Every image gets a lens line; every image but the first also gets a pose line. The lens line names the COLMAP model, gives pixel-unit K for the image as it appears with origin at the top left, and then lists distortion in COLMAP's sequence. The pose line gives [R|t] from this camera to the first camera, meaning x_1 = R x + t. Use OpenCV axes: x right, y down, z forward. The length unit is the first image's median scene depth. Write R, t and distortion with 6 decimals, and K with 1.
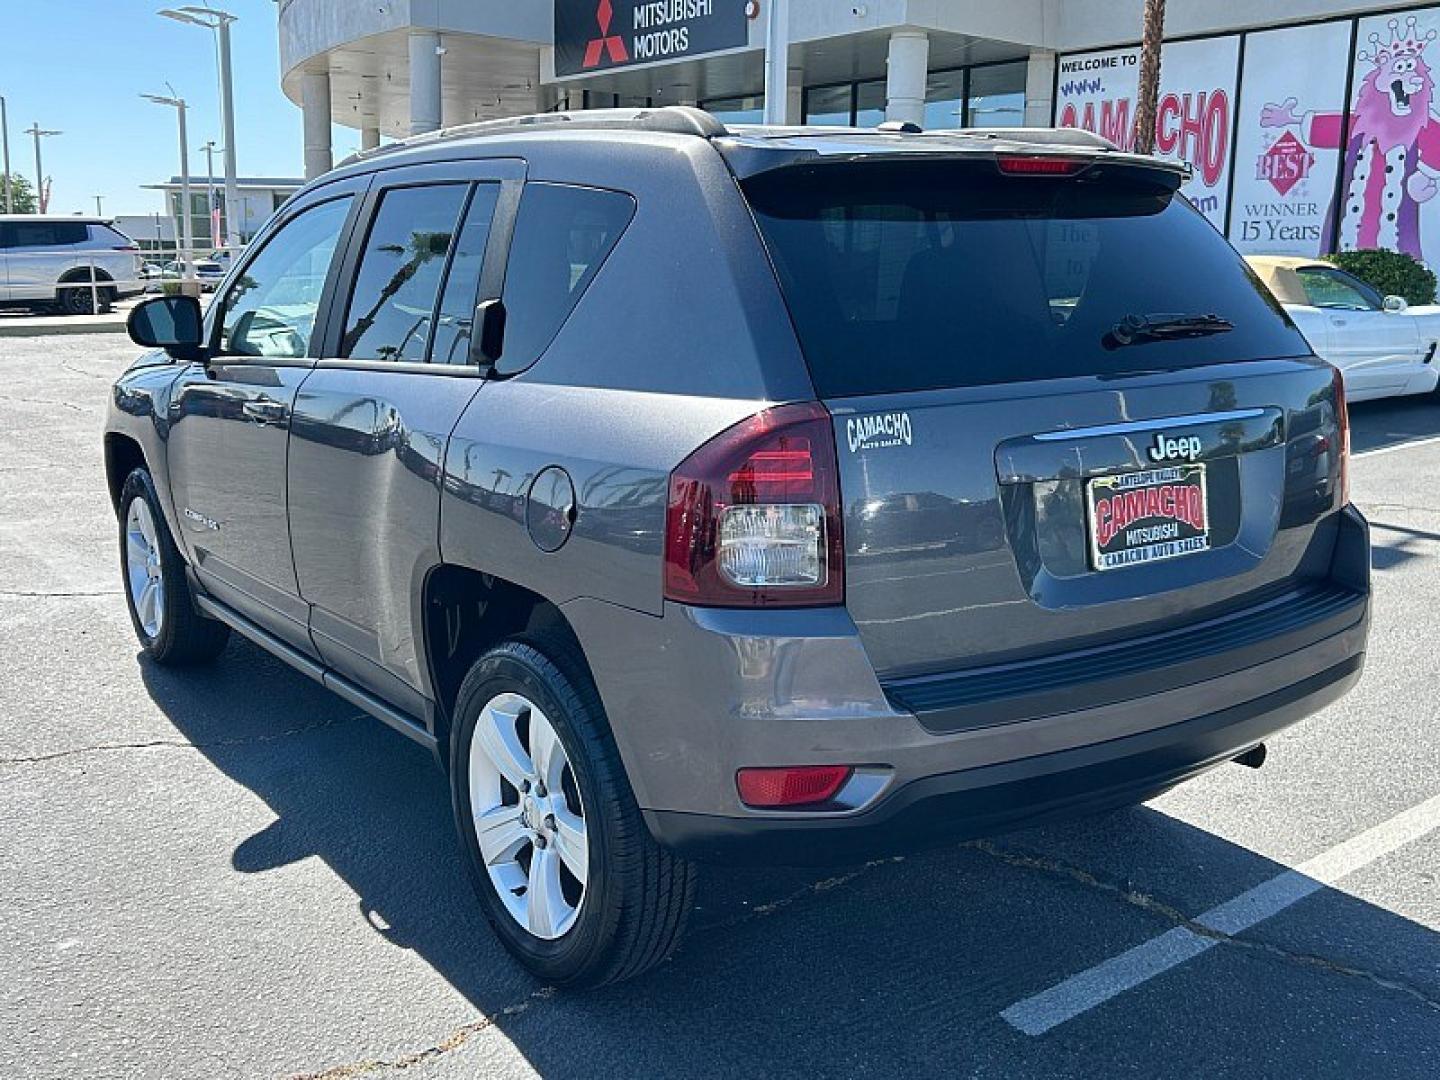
lens RADIAL K [[1536.6, 0, 720.0], [0, 1536.6, 540.0], [0, 0, 1]] dist [0.068272, -0.016440]
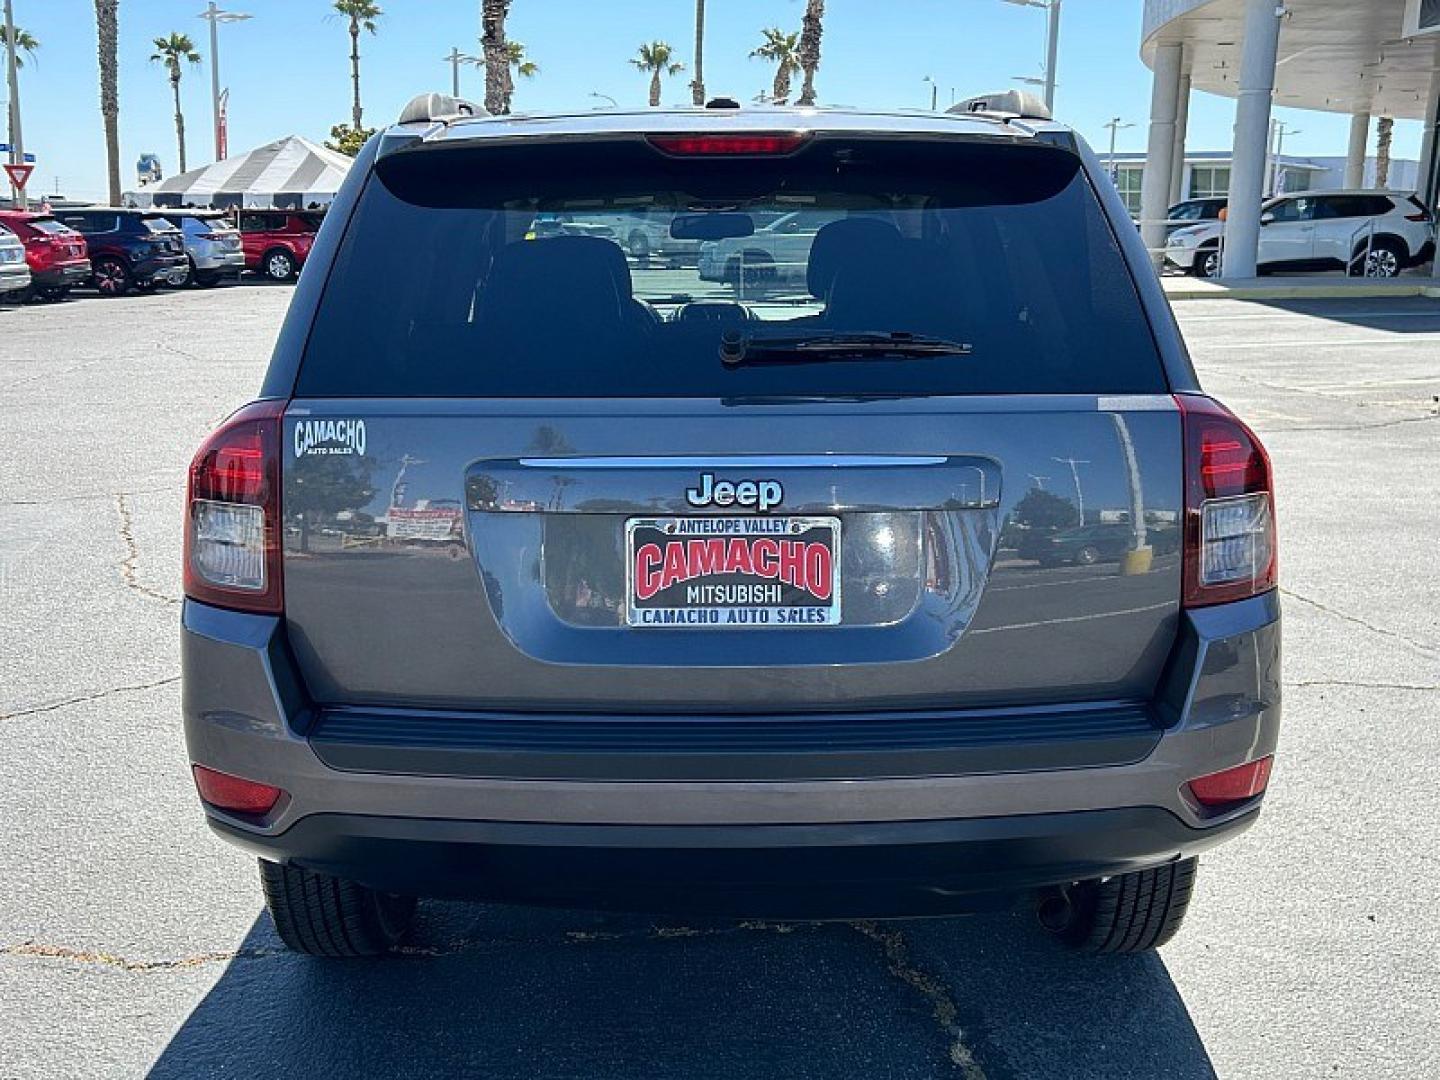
lens RADIAL K [[1536.6, 0, 720.0], [0, 1536.6, 540.0], [0, 0, 1]] dist [0.068272, -0.016440]
pose [[0.819990, 0.123851, -0.558817, 0.576350], [-0.114875, 0.992054, 0.051306, -0.058435], [0.560731, 0.022124, 0.827702, 0.248560]]
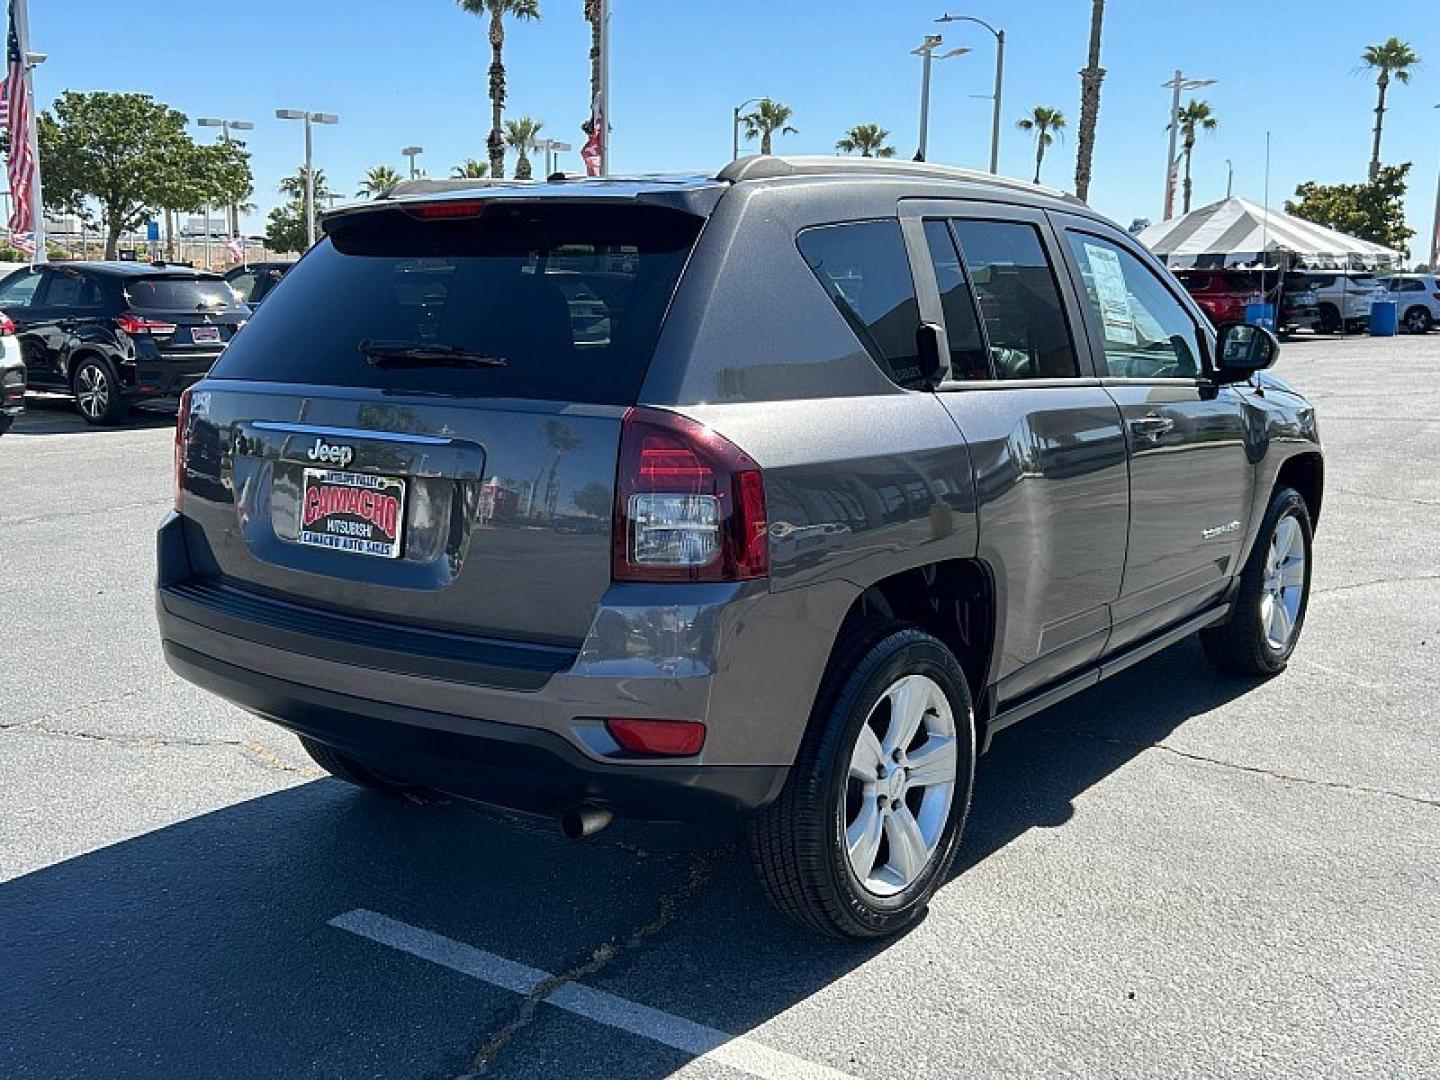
lens RADIAL K [[1585.4, 0, 741.0], [0, 1585.4, 552.9], [0, 0, 1]] dist [0.062296, -0.020463]
pose [[0.289480, 0.171310, -0.941729, 1.174931], [-0.188816, 0.974742, 0.119275, -0.144457], [0.938376, 0.143286, 0.314514, 0.713574]]
